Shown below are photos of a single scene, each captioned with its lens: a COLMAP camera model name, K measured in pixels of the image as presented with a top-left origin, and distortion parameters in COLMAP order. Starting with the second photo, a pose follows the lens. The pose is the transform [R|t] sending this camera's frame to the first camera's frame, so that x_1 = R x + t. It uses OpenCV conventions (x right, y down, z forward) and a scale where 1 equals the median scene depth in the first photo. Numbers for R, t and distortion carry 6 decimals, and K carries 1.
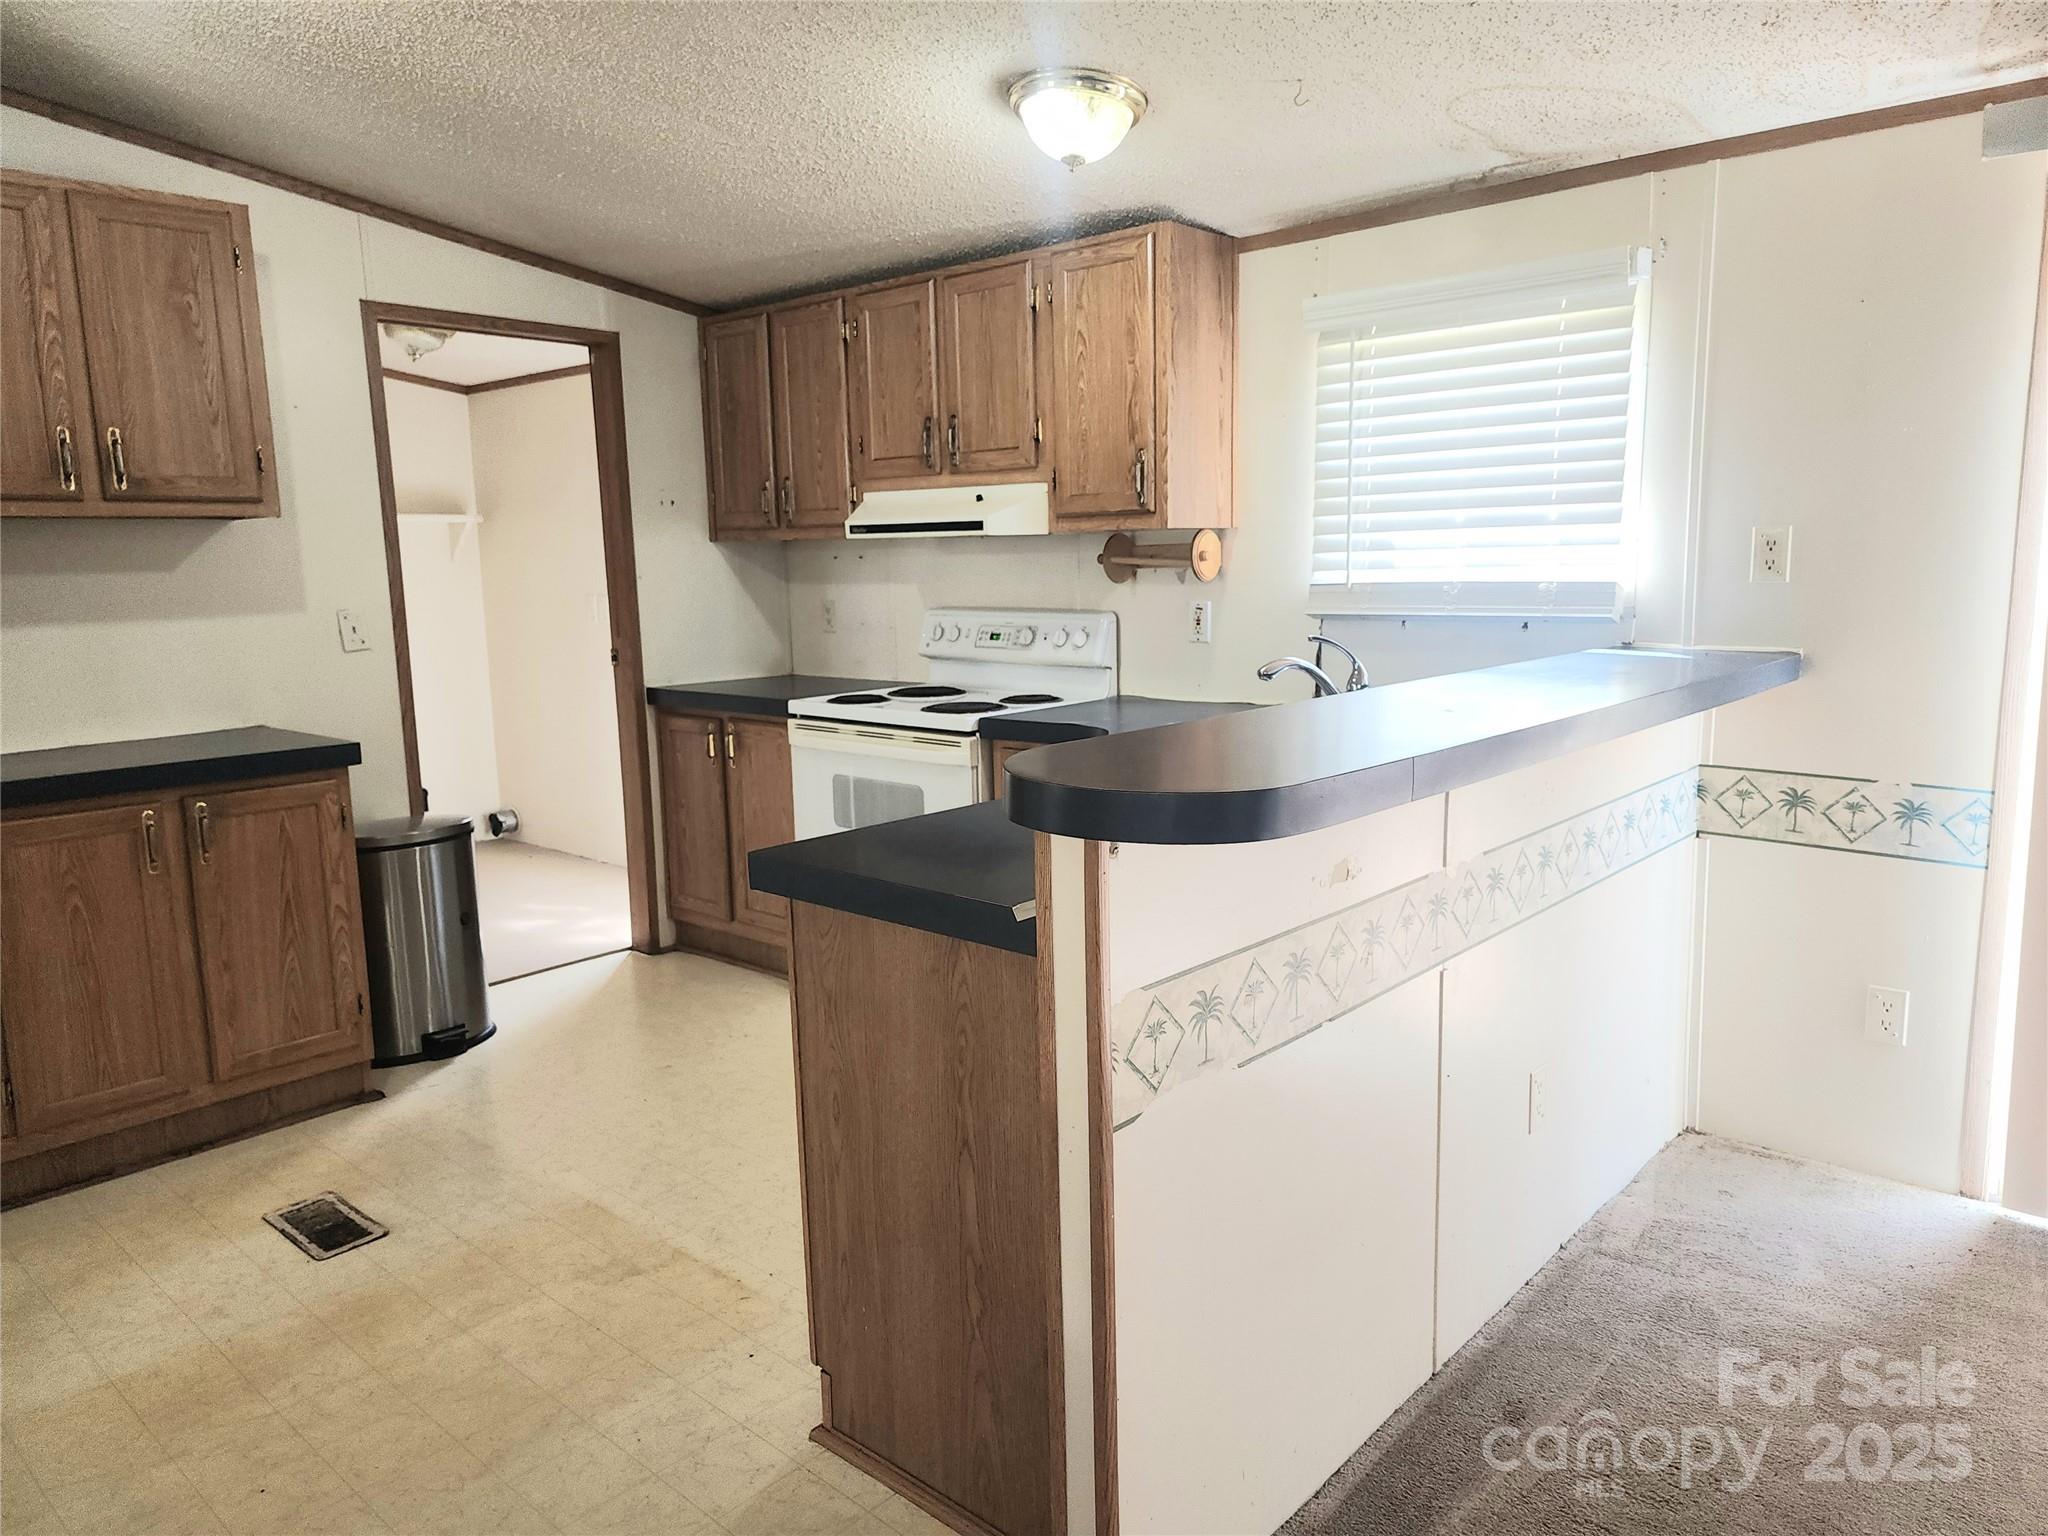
lens RADIAL K [[1363.6, 0, 1034.7], [0, 1363.6, 769.7], [0, 0, 1]] dist [0.078406, -0.066917]
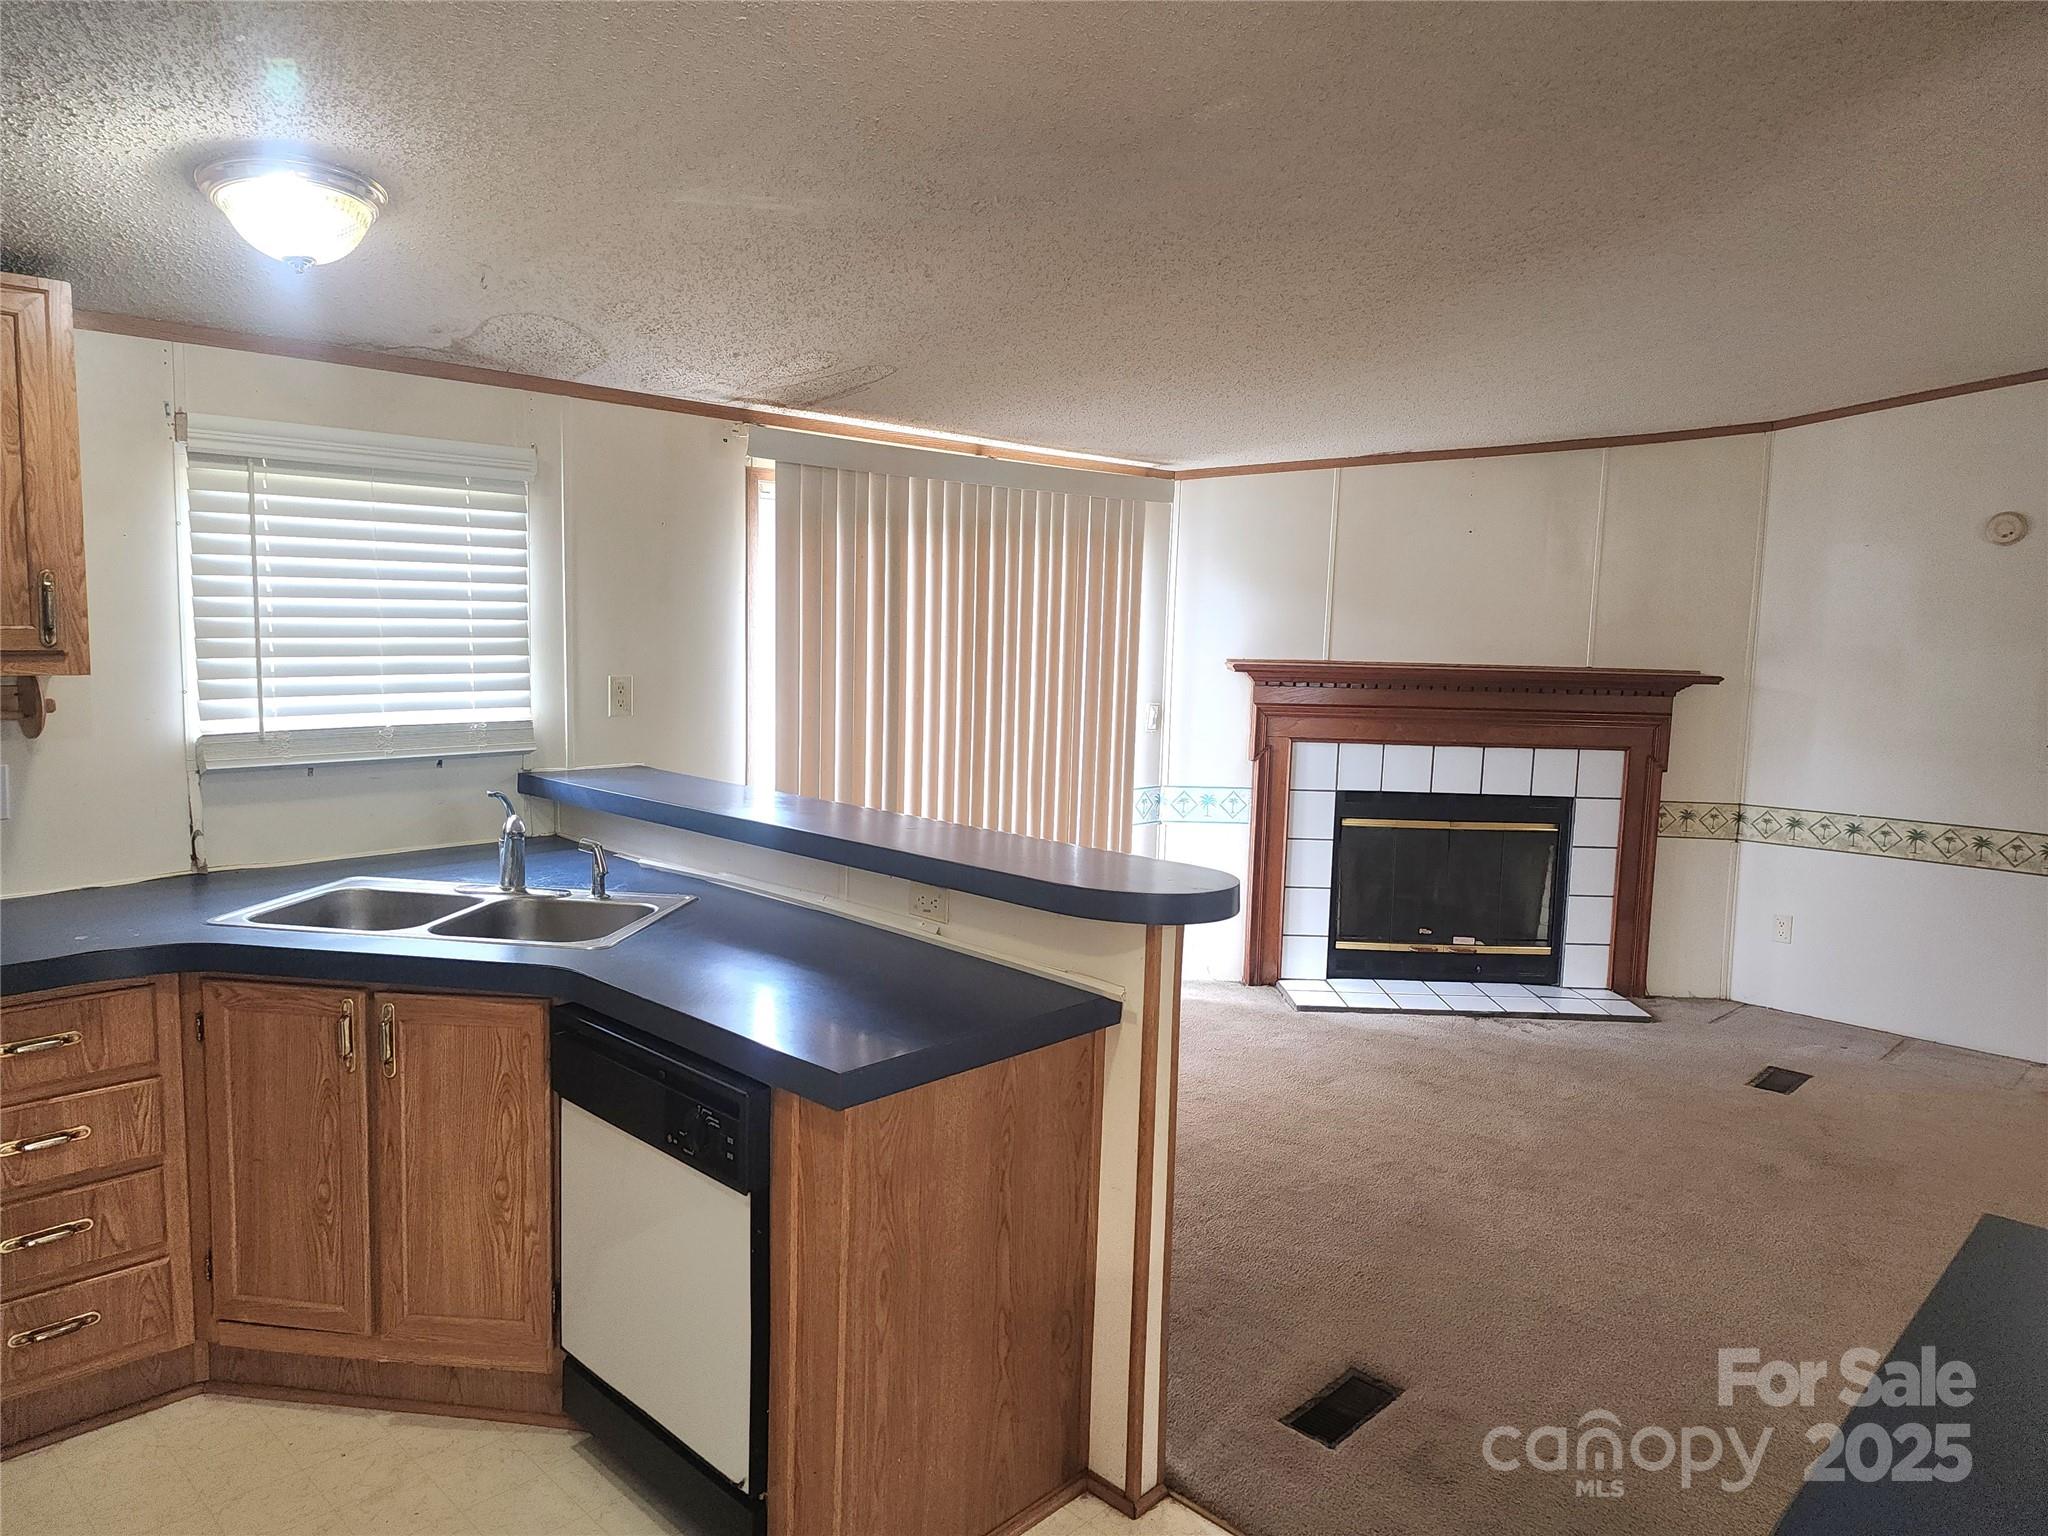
lens RADIAL K [[1363.6, 0, 1022.9], [0, 1363.6, 766.4], [0, 0, 1]] dist [0.078406, -0.066917]
pose [[0.036179, -0.094213, 0.994894, -0.633106], [0.130034, 0.987526, 0.088787, -0.123362], [-0.990849, 0.126158, 0.047979, 0.438659]]
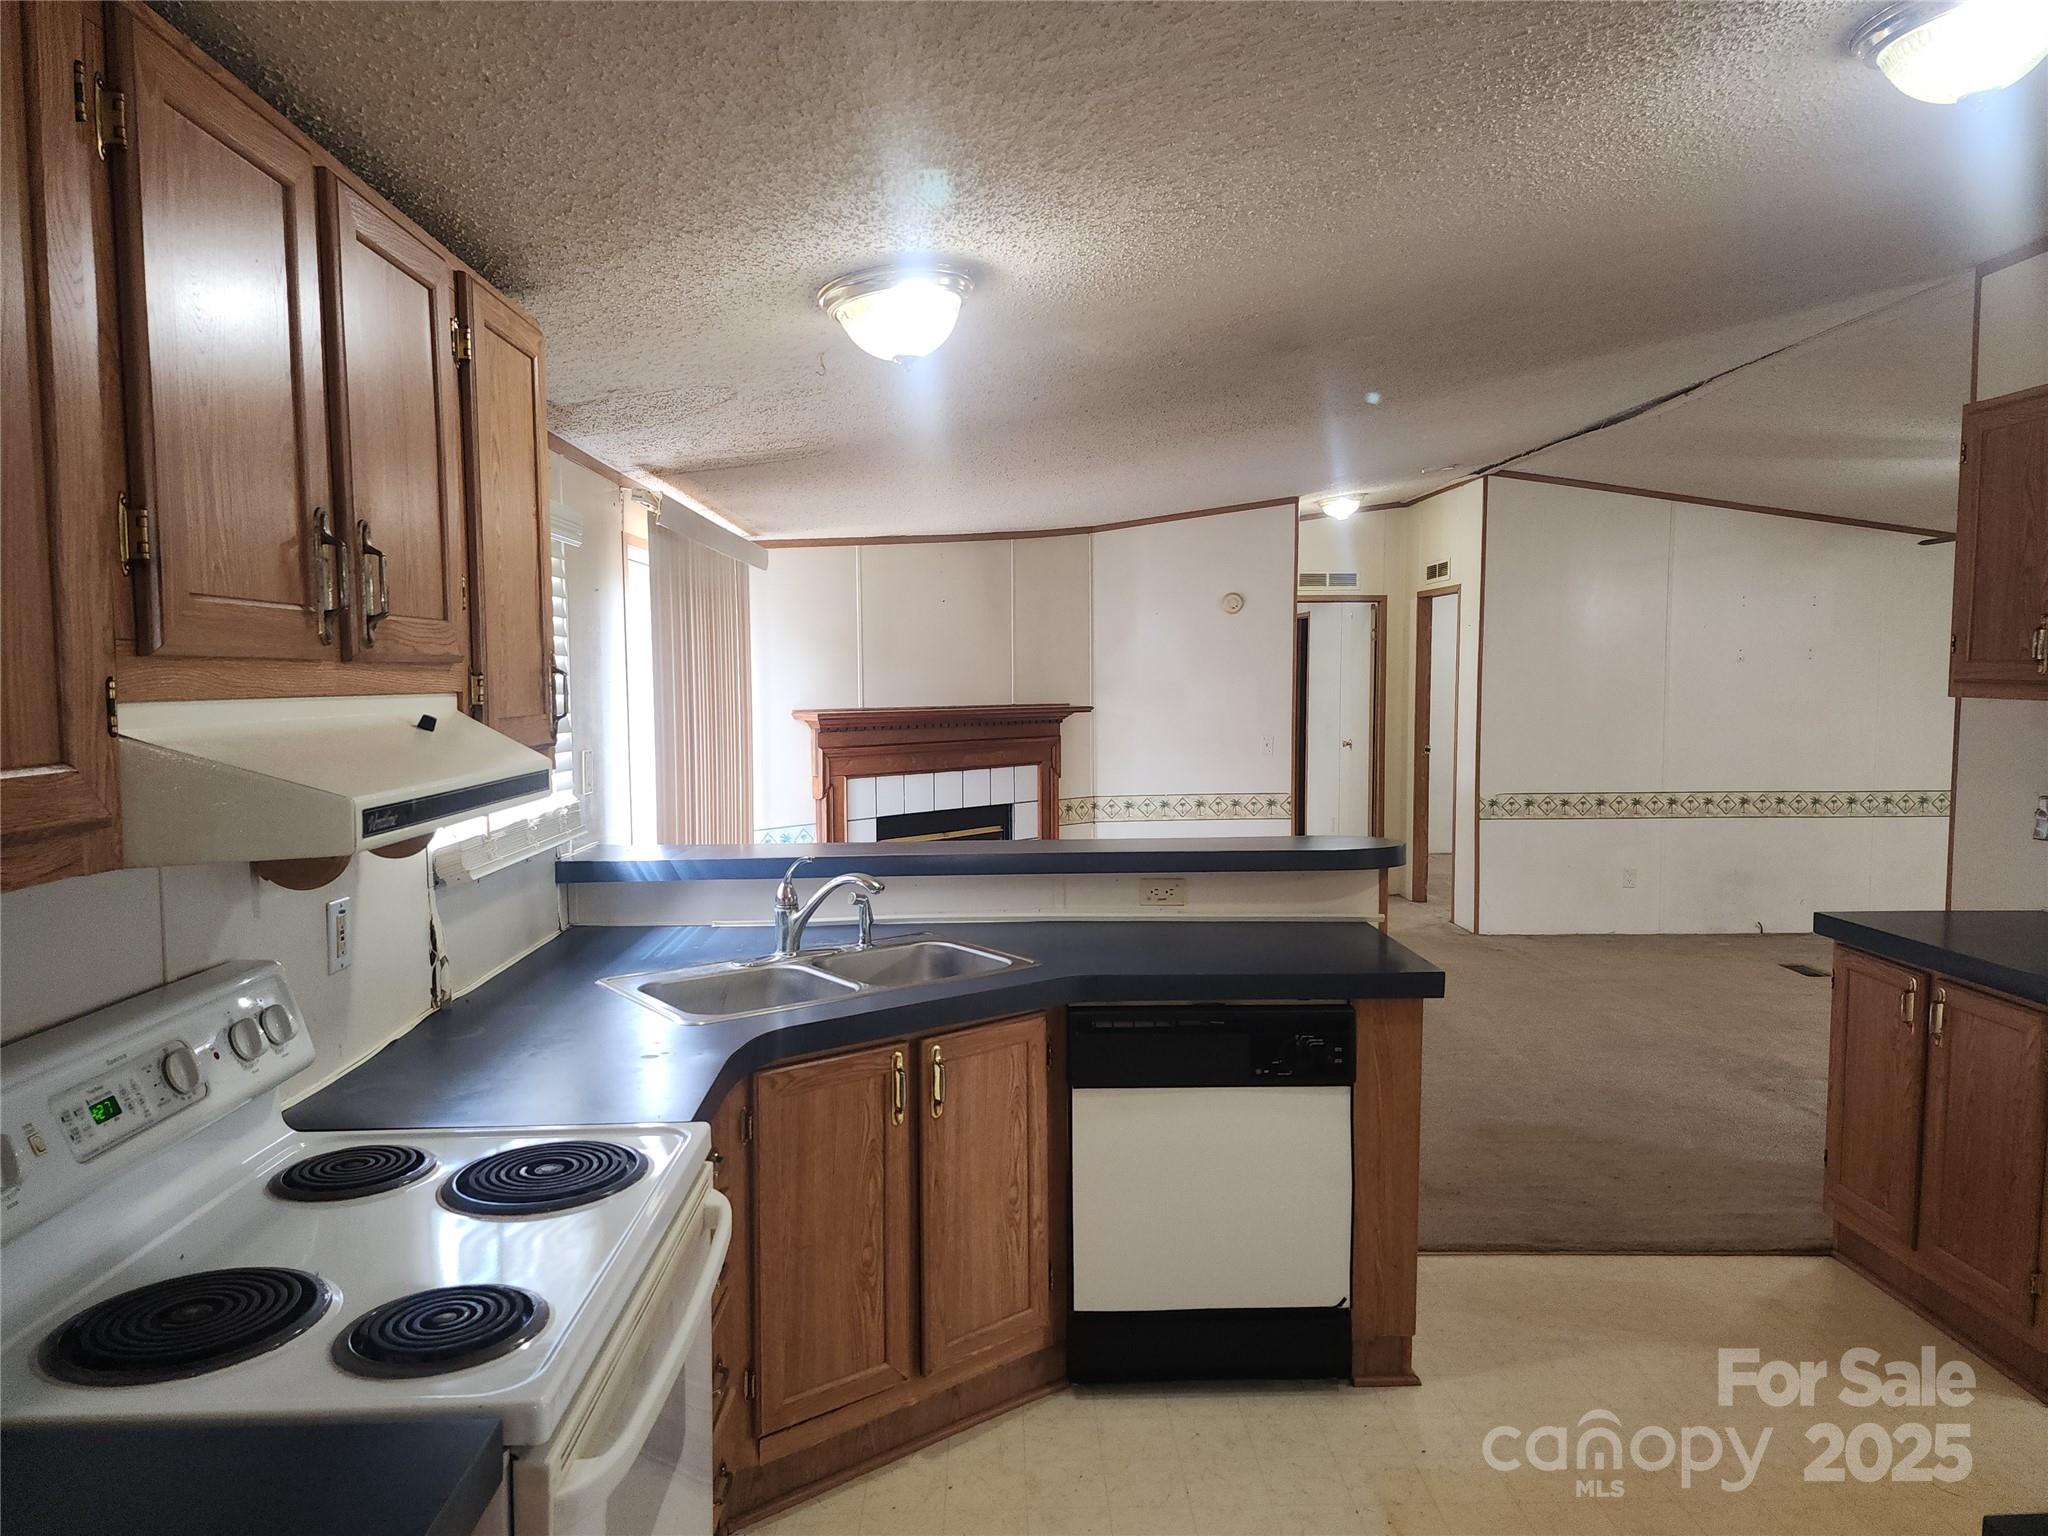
lens RADIAL K [[1363.6, 0, 1020.6], [0, 1363.6, 765.4], [0, 0, 1]] dist [0.078406, -0.066917]
pose [[-0.691531, -0.023908, 0.721951, -0.521297], [0.133600, 0.977976, 0.160357, -0.246961], [-0.709884, 0.207345, -0.673107, 1.244716]]
